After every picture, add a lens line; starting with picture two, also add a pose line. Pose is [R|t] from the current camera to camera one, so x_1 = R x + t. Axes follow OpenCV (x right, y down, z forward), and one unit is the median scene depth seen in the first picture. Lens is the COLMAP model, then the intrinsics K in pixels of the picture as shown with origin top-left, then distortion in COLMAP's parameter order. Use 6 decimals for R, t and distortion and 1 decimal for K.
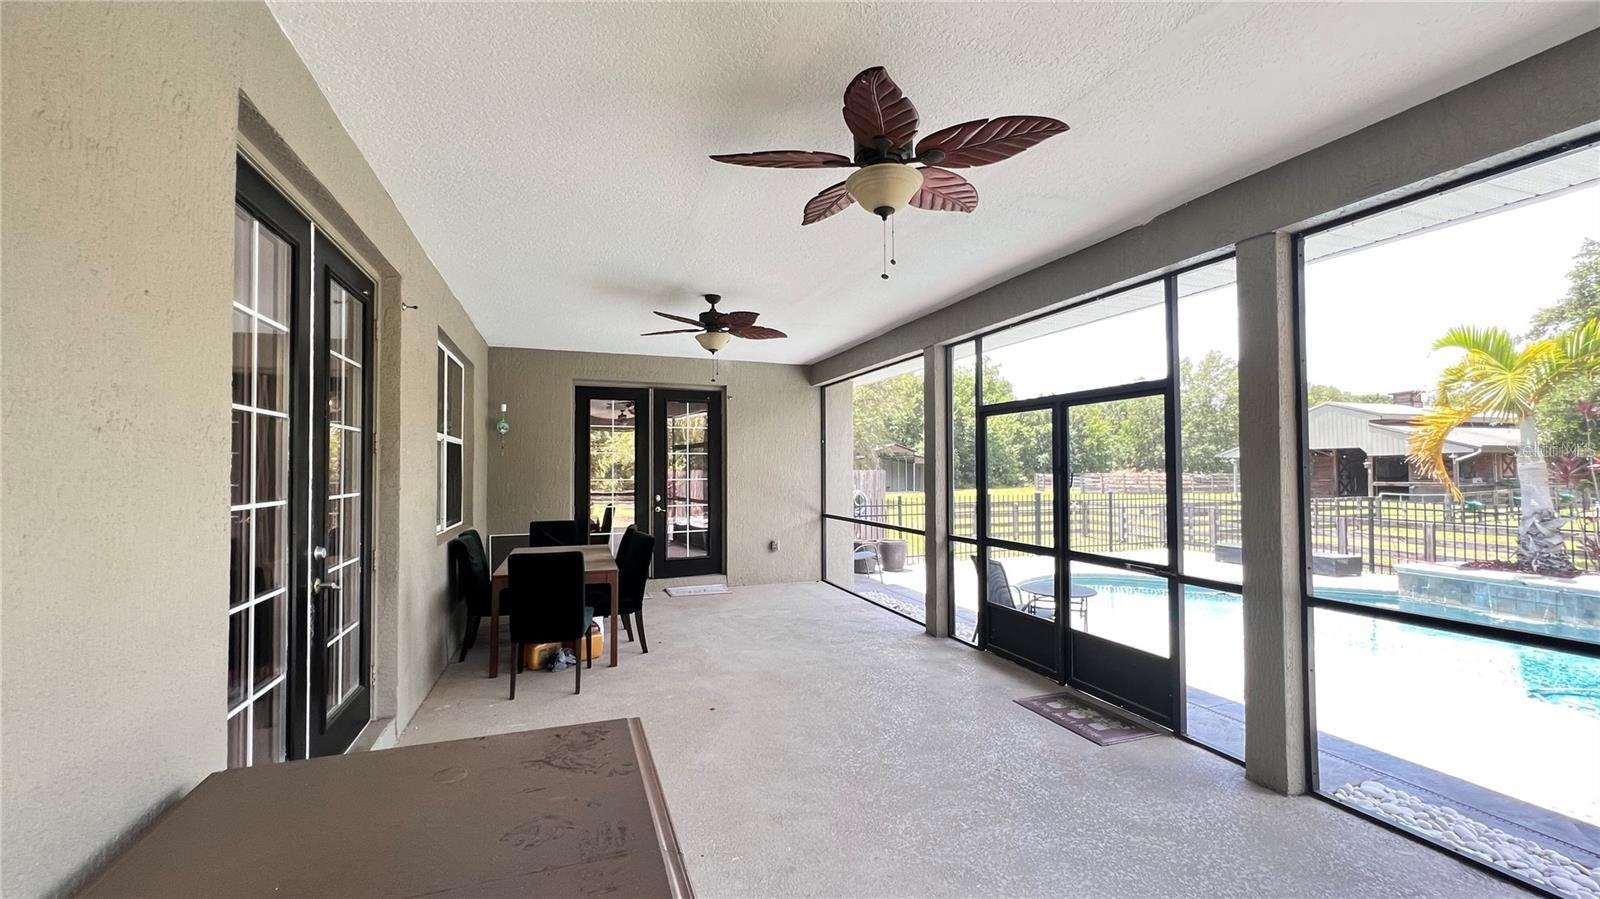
lens RADIAL K [[637.5, 0, 803.9], [0, 637.5, 454.4], [0, 0, 1]] dist [-0.002279, -0.000394]
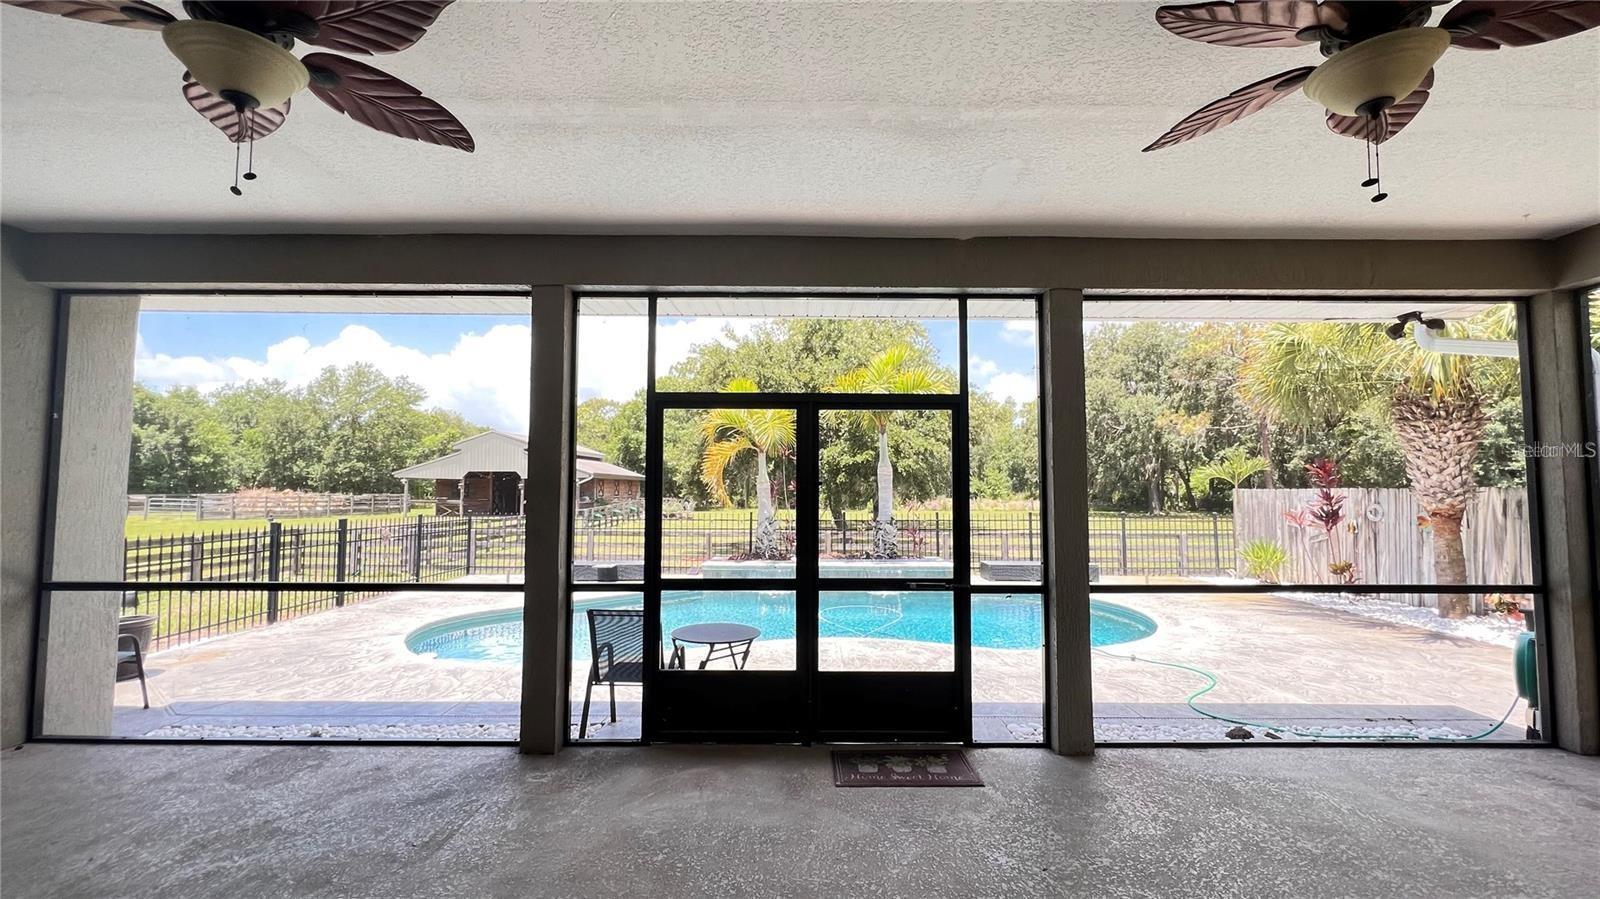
lens RADIAL K [[637.5, 0, 803.9], [0, 637.5, 454.4], [0, 0, 1]] dist [-0.002279, -0.000394]
pose [[0.342045, 0.057523, 0.937921, -0.221778], [-0.026923, 0.998315, -0.051409, 0.016594], [-0.939298, -0.007668, 0.343018, 0.411382]]
